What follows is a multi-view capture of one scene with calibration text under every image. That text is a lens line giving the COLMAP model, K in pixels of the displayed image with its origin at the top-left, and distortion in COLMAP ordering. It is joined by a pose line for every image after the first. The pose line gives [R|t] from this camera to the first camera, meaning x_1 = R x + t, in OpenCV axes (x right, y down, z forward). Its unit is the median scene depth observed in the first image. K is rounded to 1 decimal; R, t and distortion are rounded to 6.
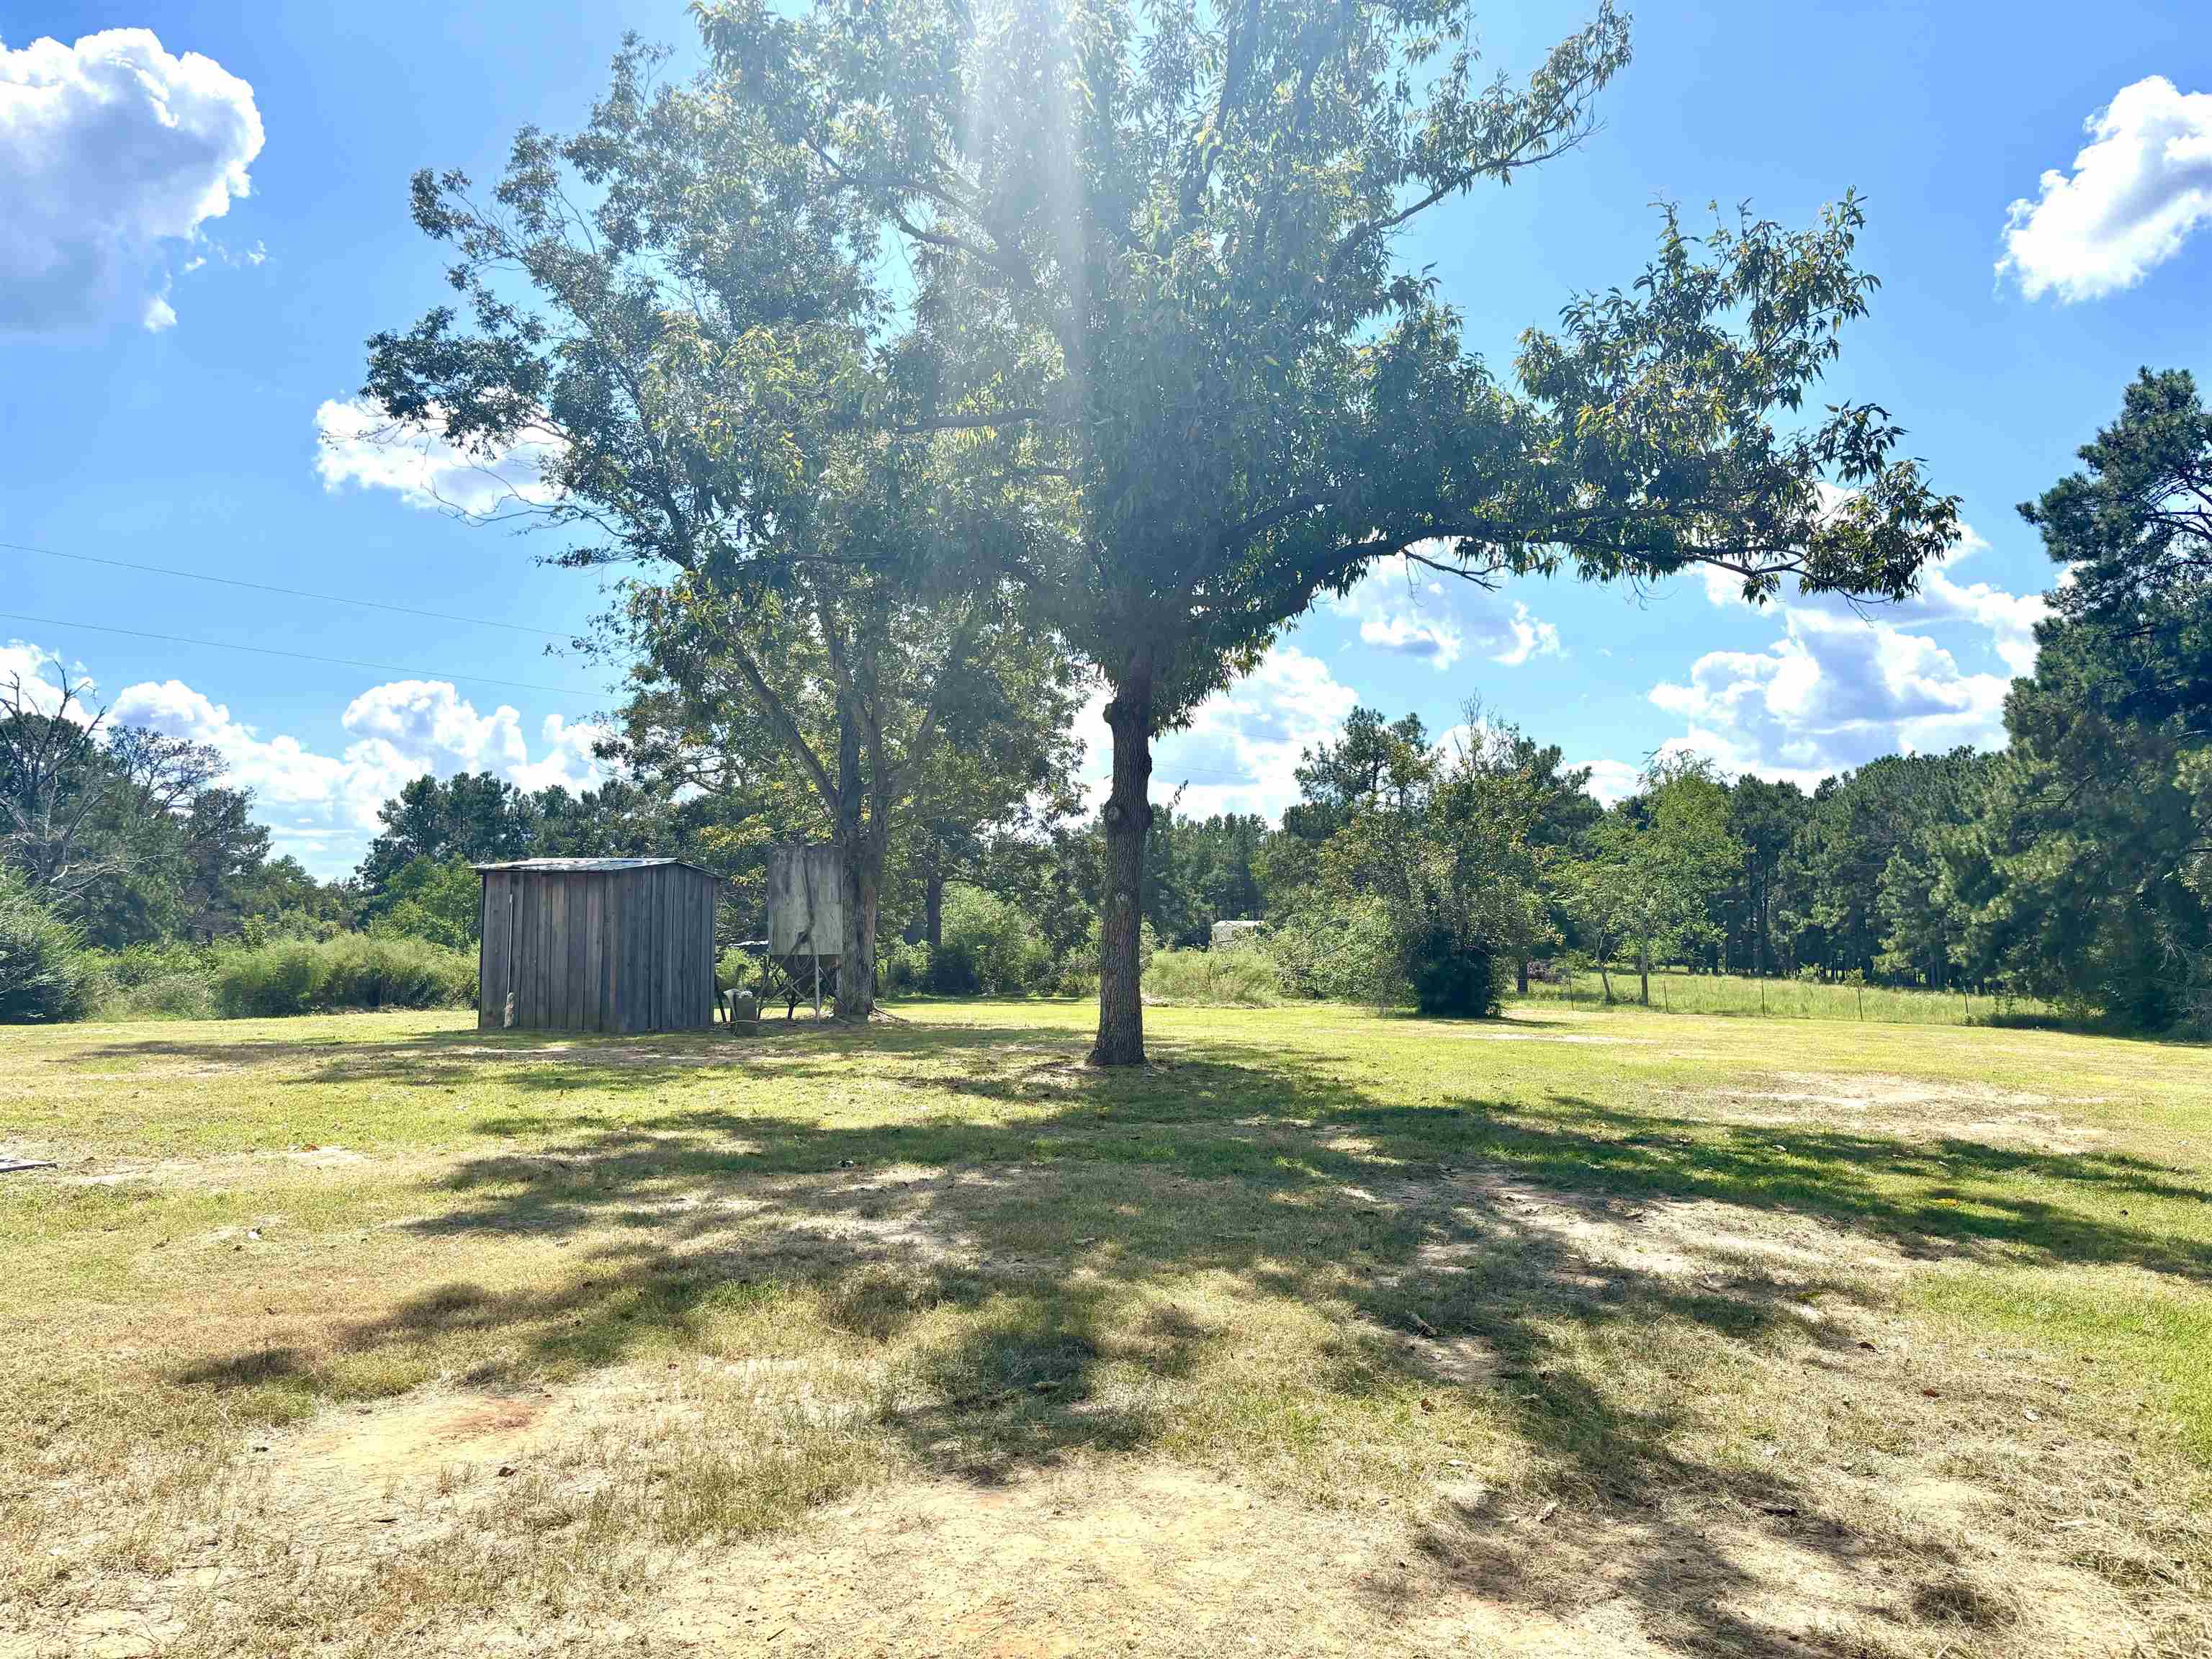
lens RADIAL K [[1655.4, 0, 1101.4], [0, 1655.4, 824.9], [0, 0, 1]] dist [0.056547, -0.060481]
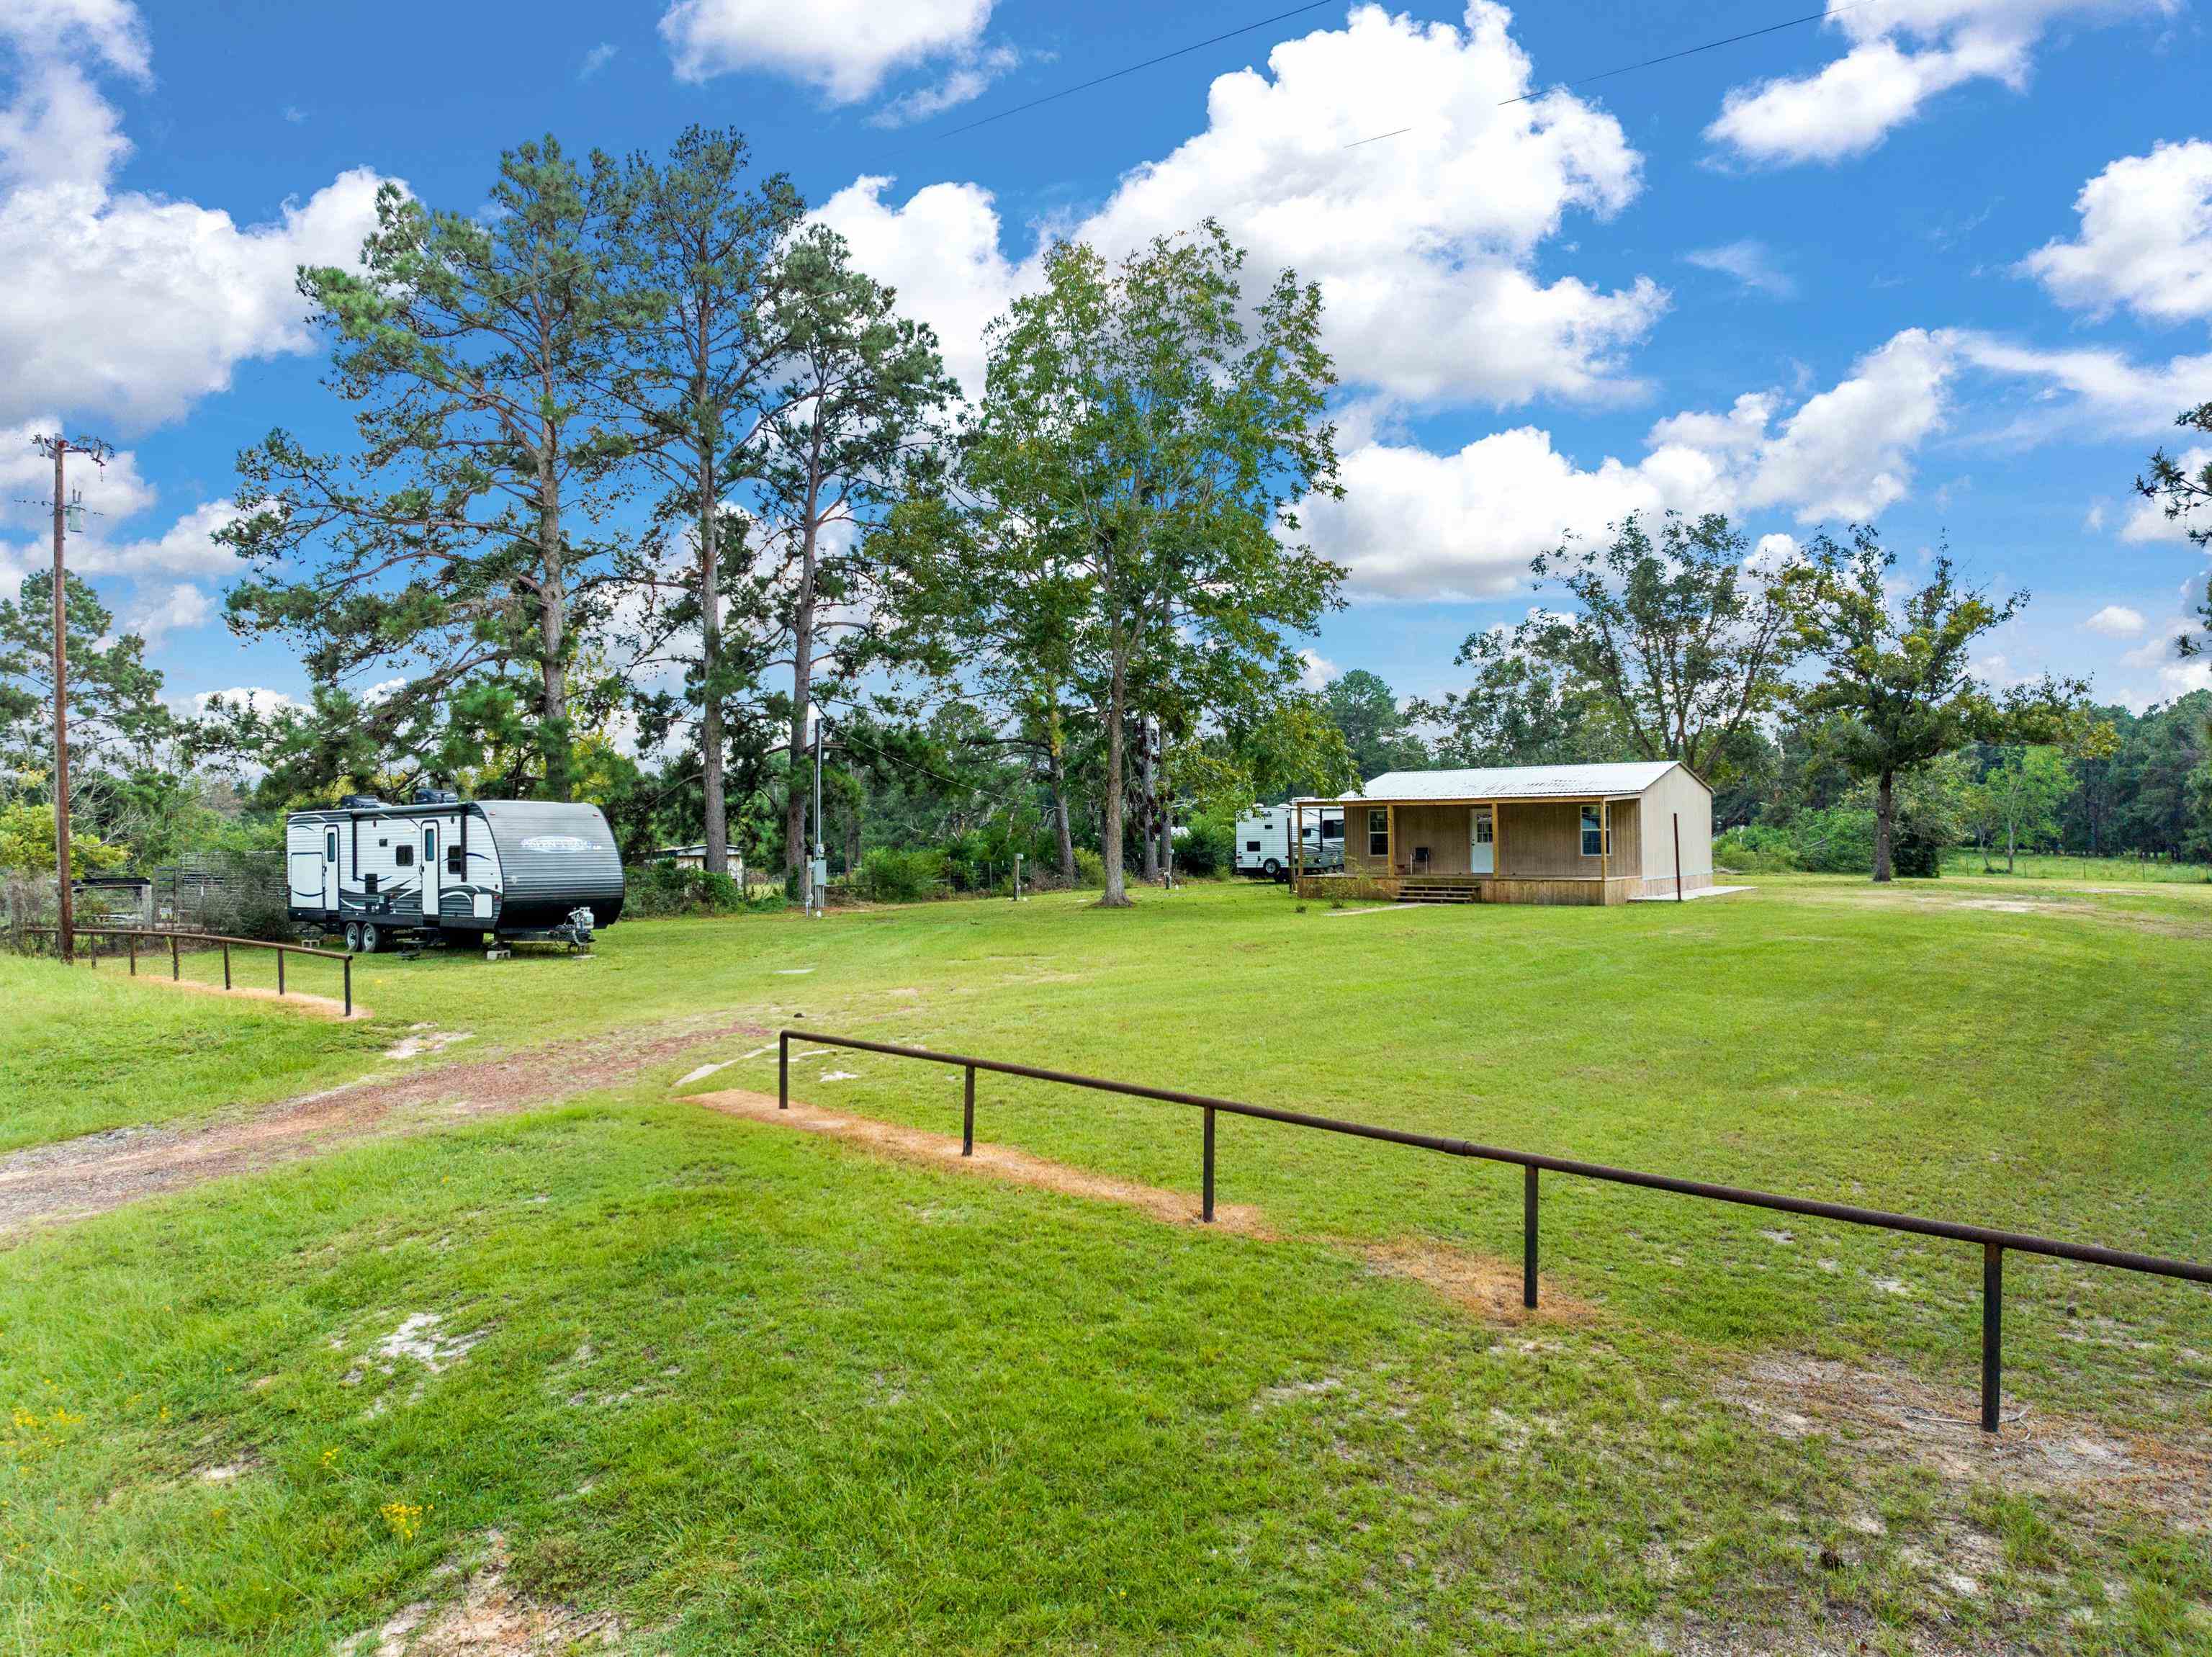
lens RADIAL K [[1564.7, 0, 1117.1], [0, 1564.7, 797.8], [0, 0, 1]] dist [-0.058736, 0.030343]
pose [[0.980404, -0.005882, -0.196909, -0.319412], [0.016269, 0.998557, 0.051175, -0.079448], [0.196324, -0.053376, 0.979085, -0.876056]]
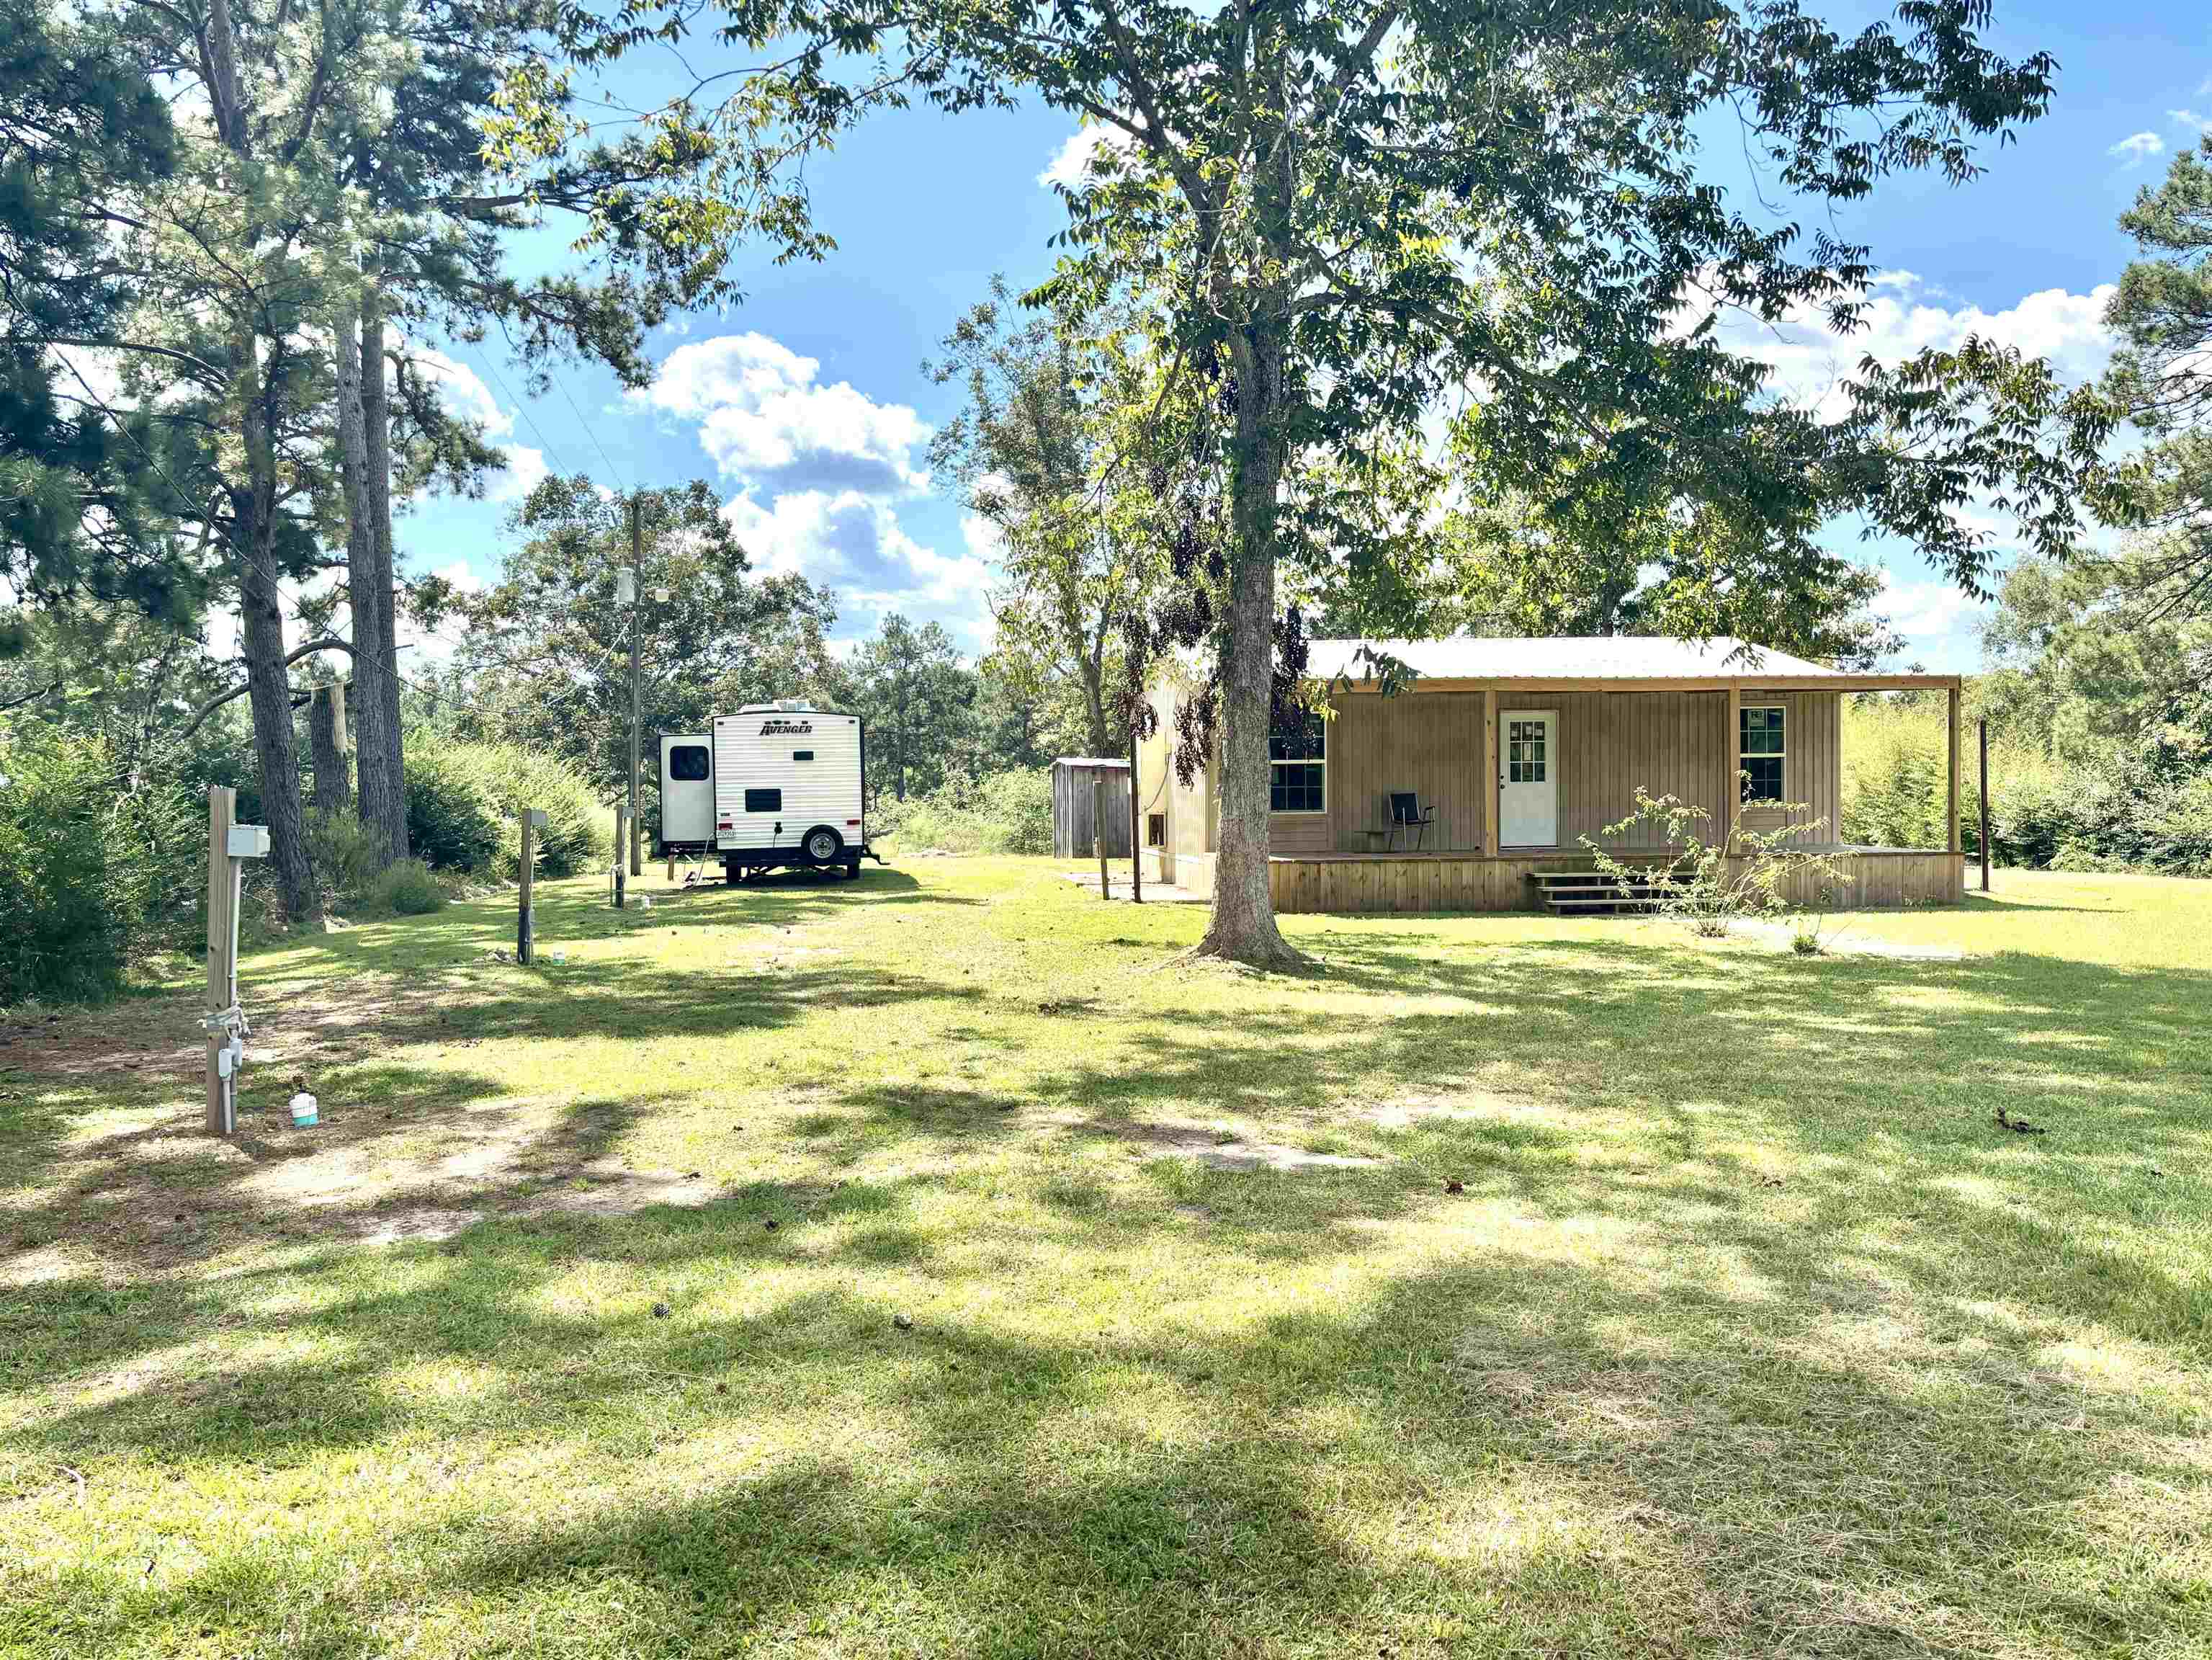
lens RADIAL K [[1784.5, 0, 1104.6], [0, 1784.5, 832.4], [0, 0, 1]] dist [0.027134, -0.009851]
pose [[0.837598, -0.009061, 0.546212, -0.681196], [-0.036232, 0.996739, 0.072095, -0.017515], [-0.545085, -0.080177, 0.834538, -0.266110]]
